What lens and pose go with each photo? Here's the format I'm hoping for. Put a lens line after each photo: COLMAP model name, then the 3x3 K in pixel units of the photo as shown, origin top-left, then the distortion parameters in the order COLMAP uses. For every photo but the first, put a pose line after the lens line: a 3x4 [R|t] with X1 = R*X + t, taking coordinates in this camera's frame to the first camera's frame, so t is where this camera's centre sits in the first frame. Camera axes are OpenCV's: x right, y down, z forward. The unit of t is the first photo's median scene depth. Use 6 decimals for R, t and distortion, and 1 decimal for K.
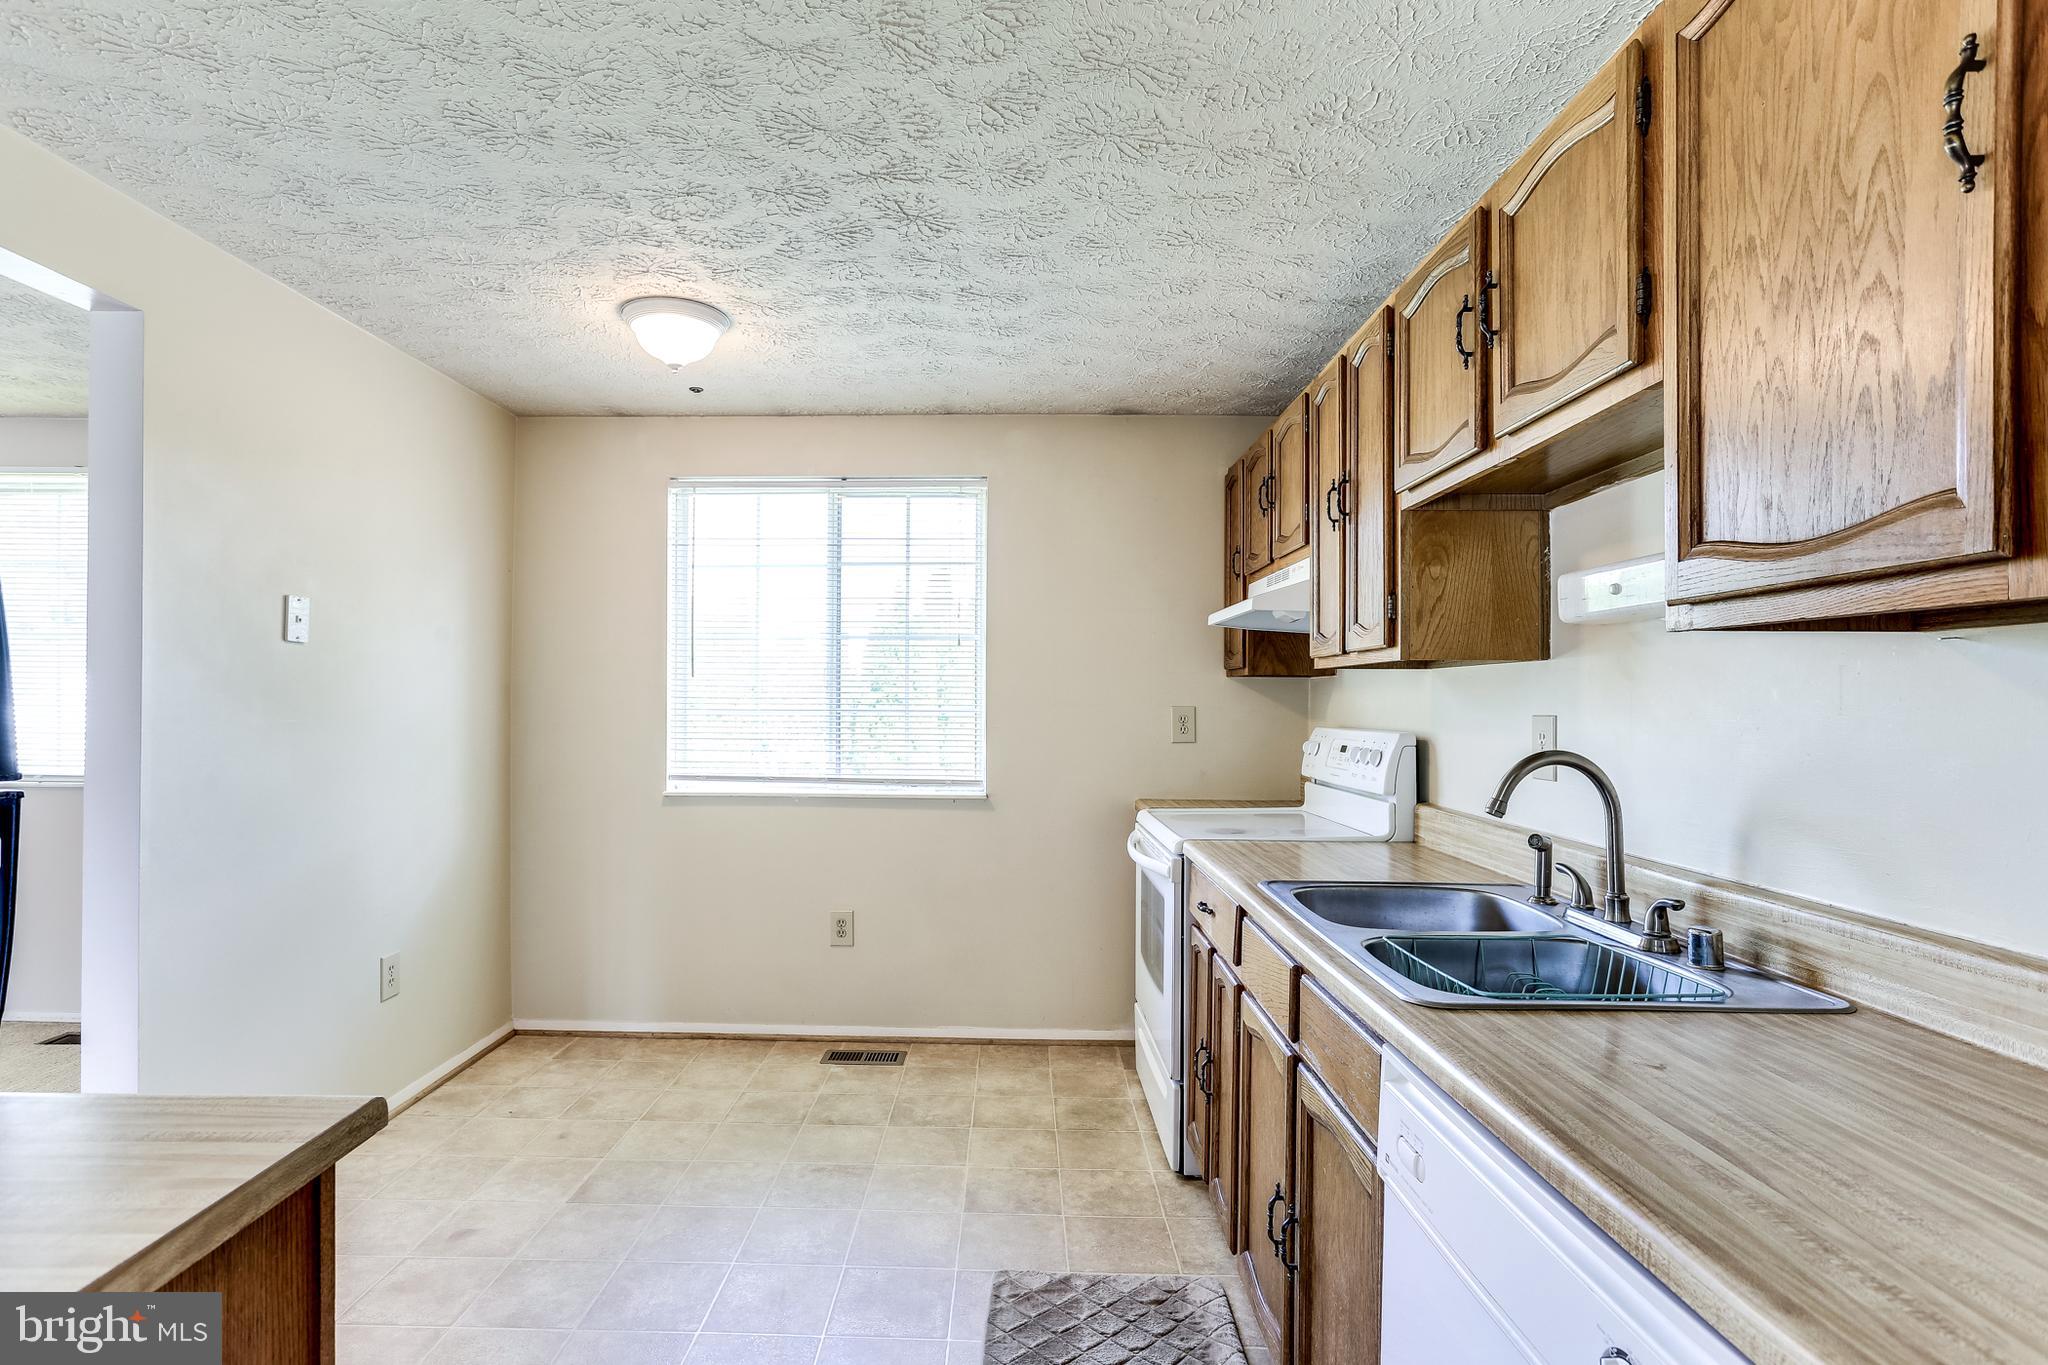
lens RADIAL K [[994.3, 0, 1014.2], [0, 994.3, 687.5], [0, 0, 1]] dist [-0.047312, 0.026004]
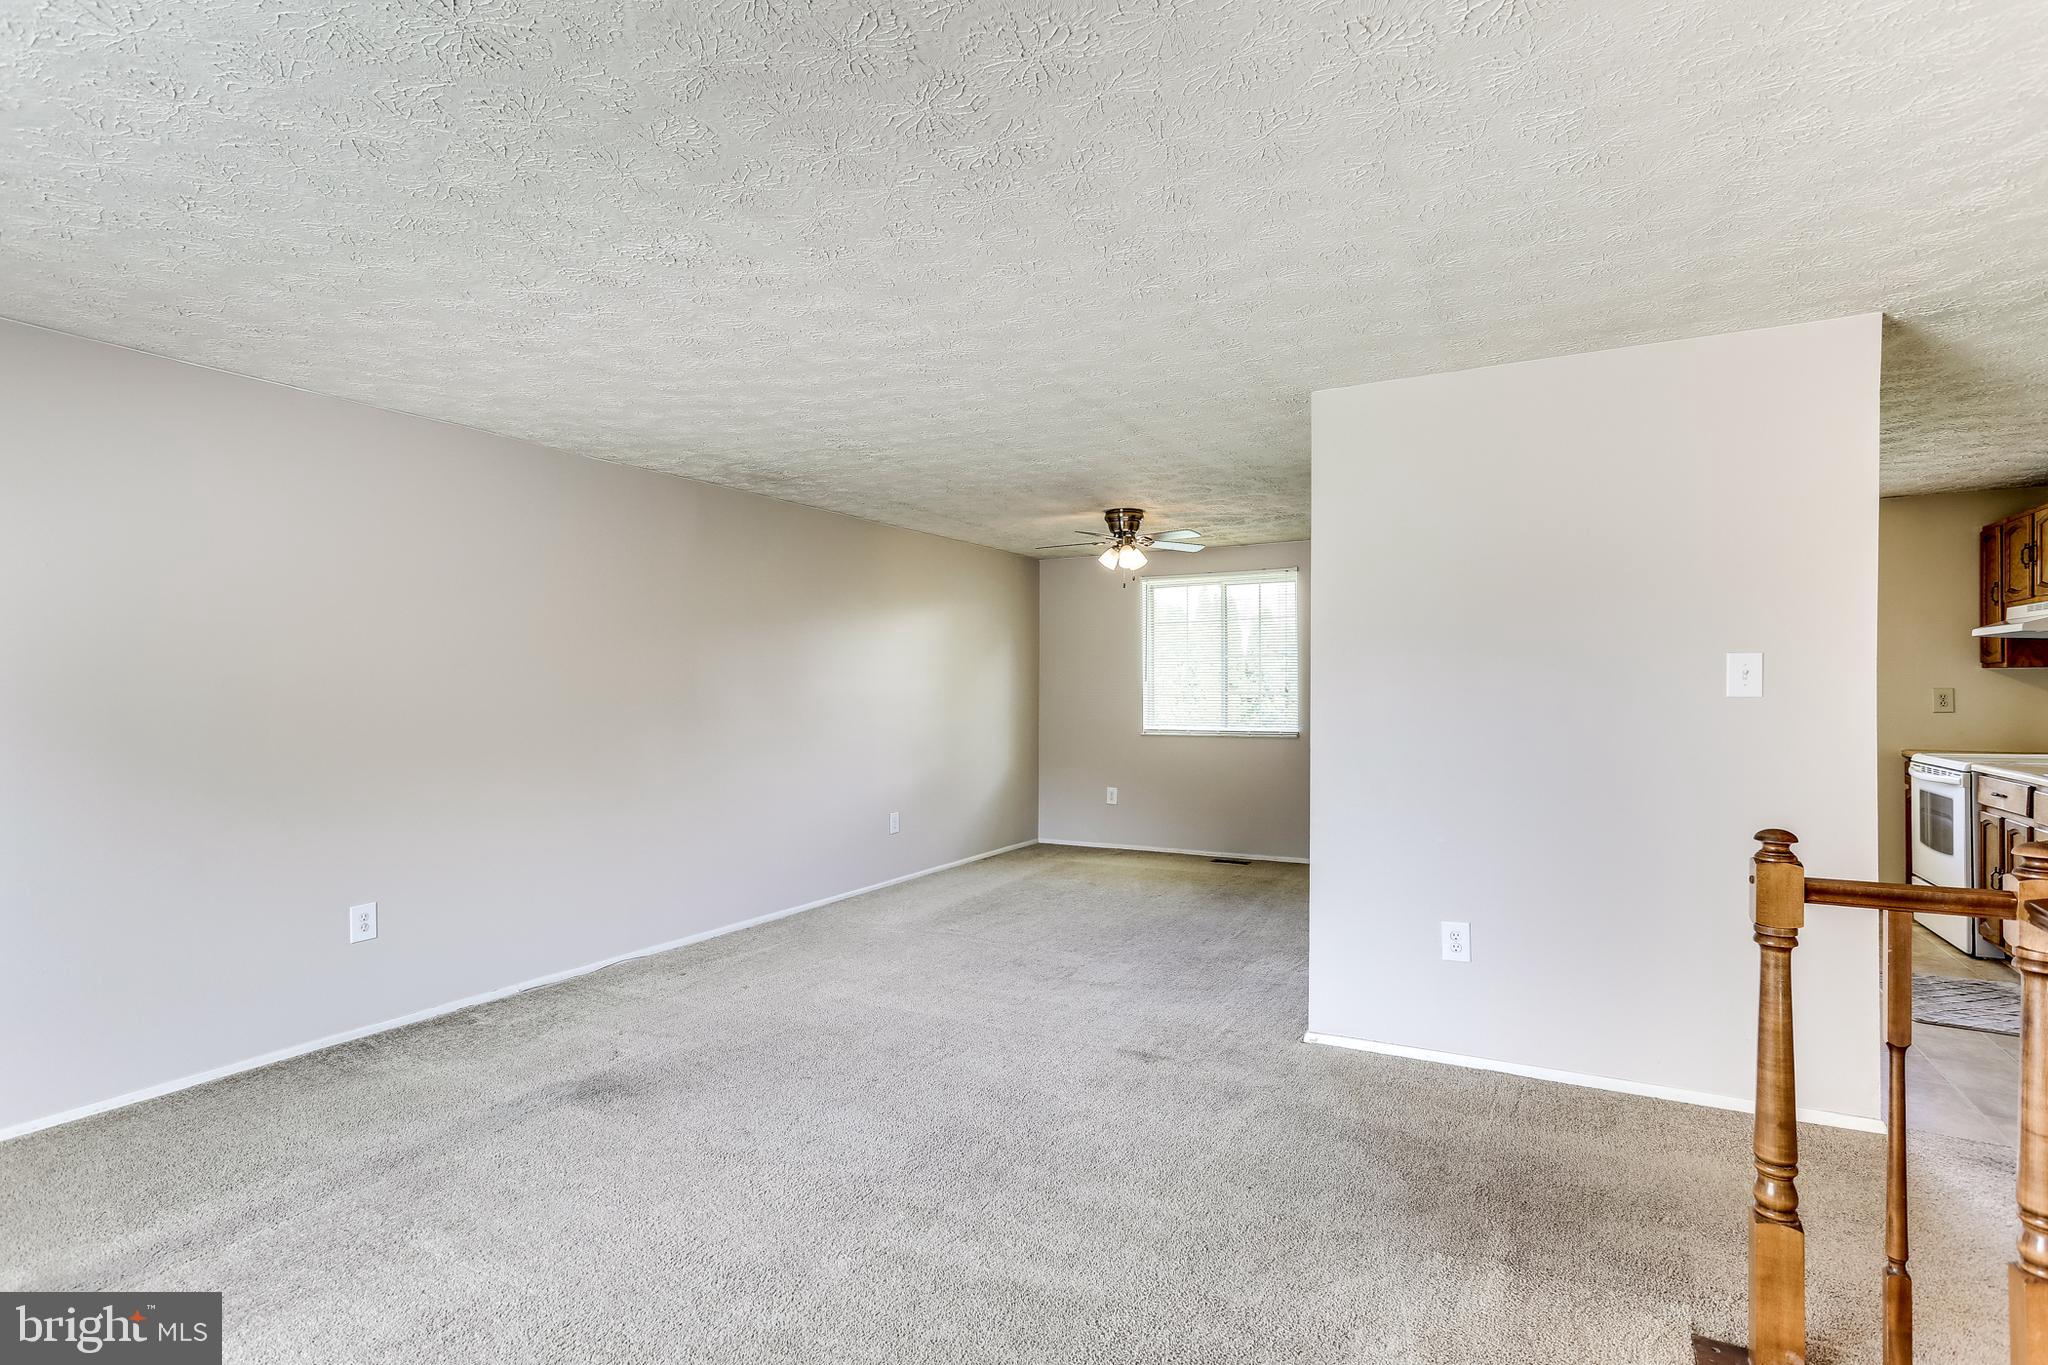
lens RADIAL K [[994.3, 0, 1036.4], [0, 994.3, 692.4], [0, 0, 1]] dist [-0.047312, 0.026004]
pose [[0.880110, -0.016836, -0.474472, -0.482303], [0.023334, 0.999697, 0.007810, -0.026220], [0.474197, -0.017945, 0.880236, -1.342265]]
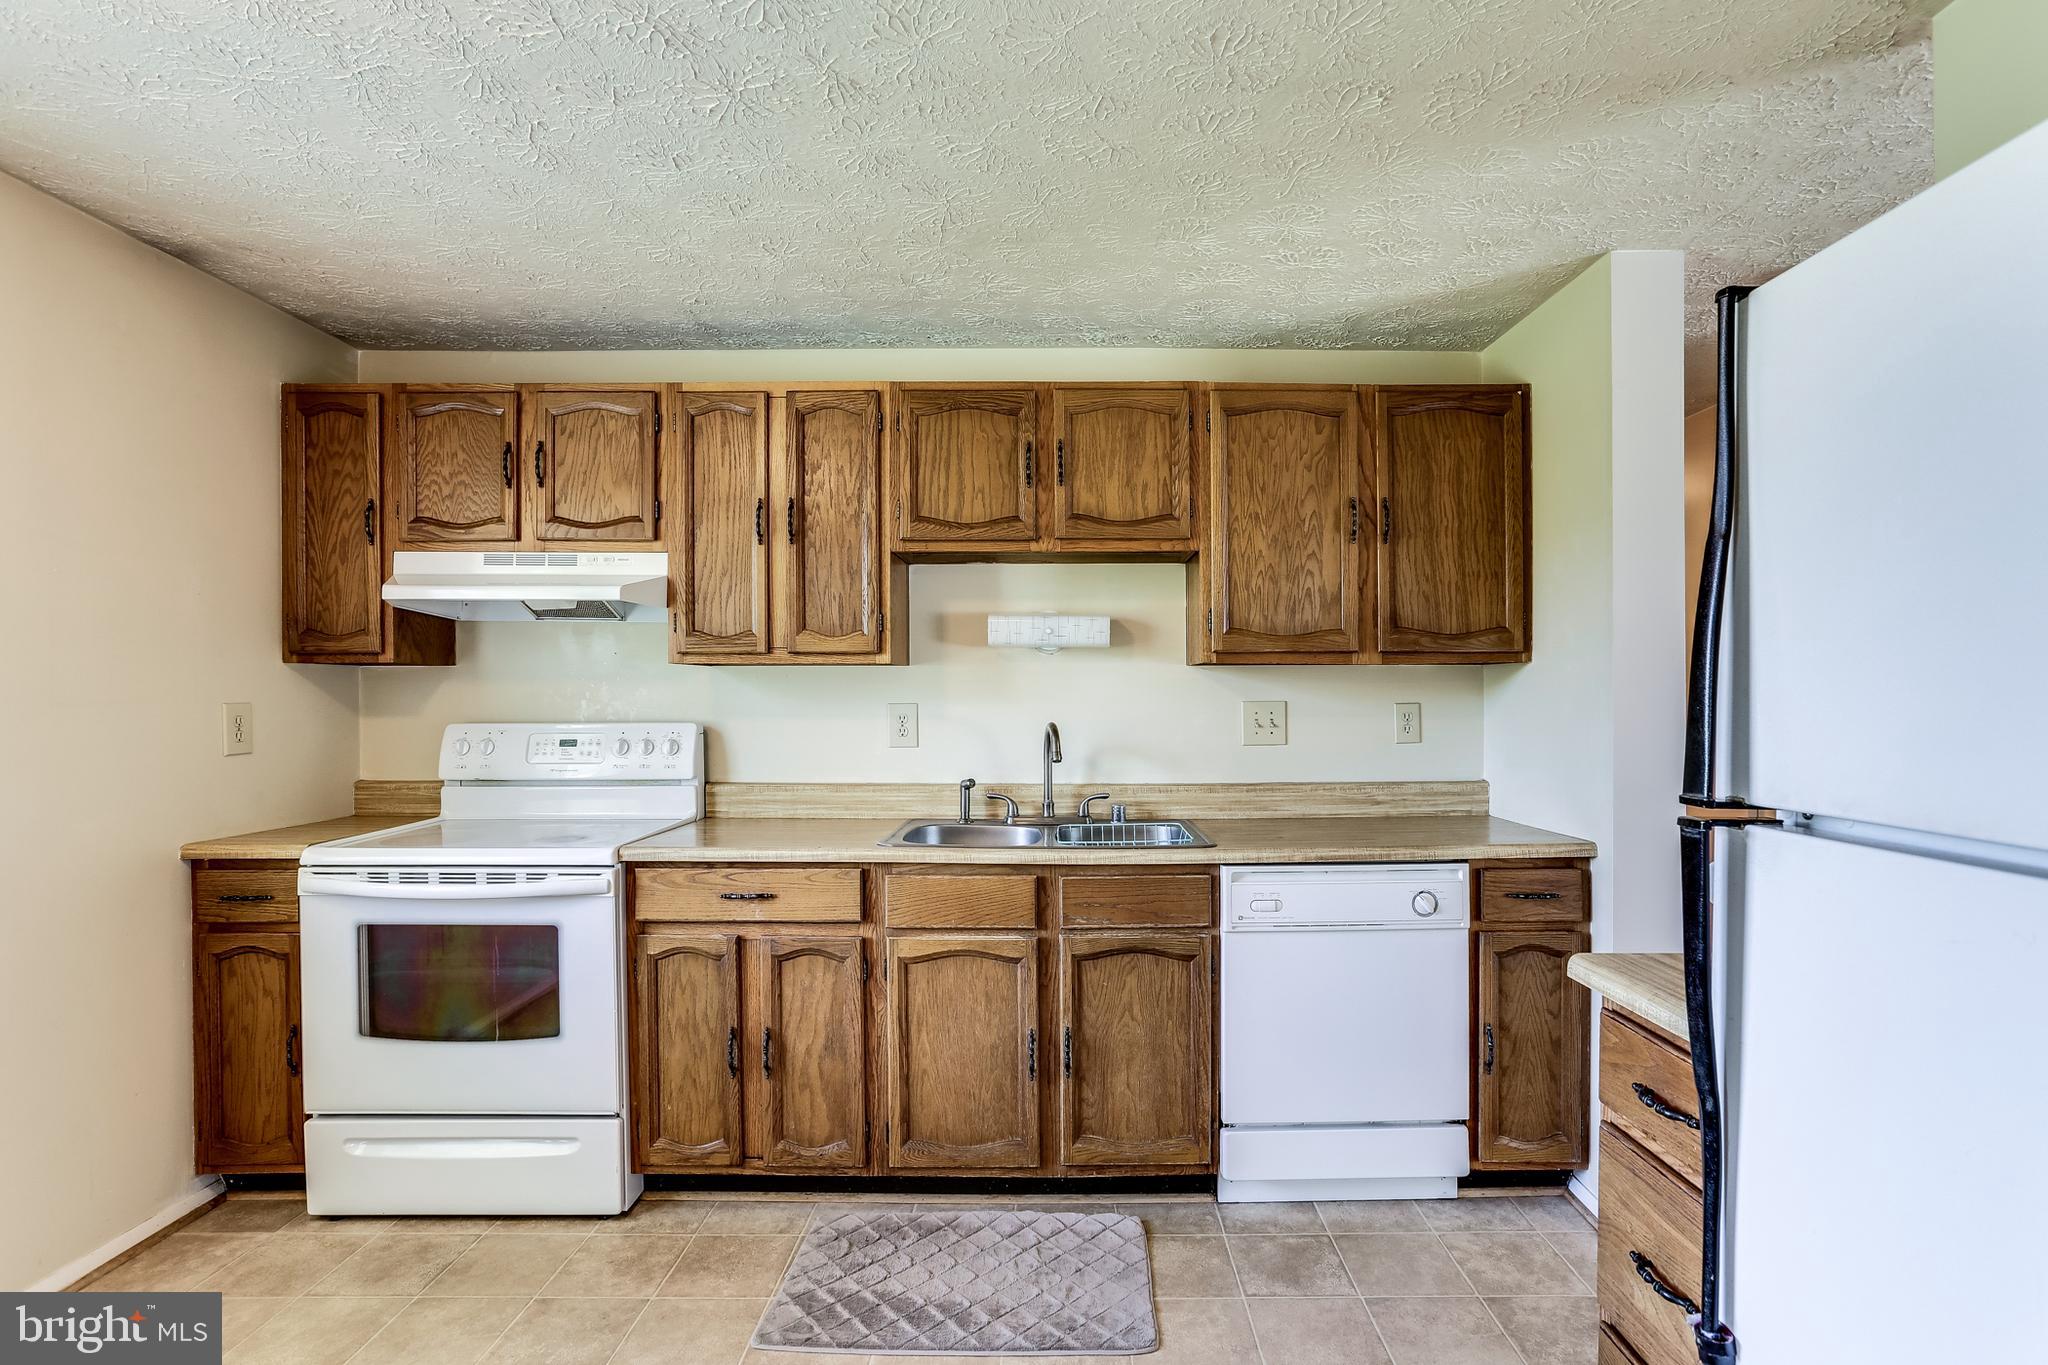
lens RADIAL K [[994.3, 0, 1058.9], [0, 994.3, 712.5], [0, 0, 1]] dist [-0.047312, 0.026004]
pose [[-0.011986, -0.029374, 0.999497, -0.749355], [-0.011032, 0.999511, 0.029242, -0.001640], [-0.999867, -0.010676, -0.012304, 0.620952]]
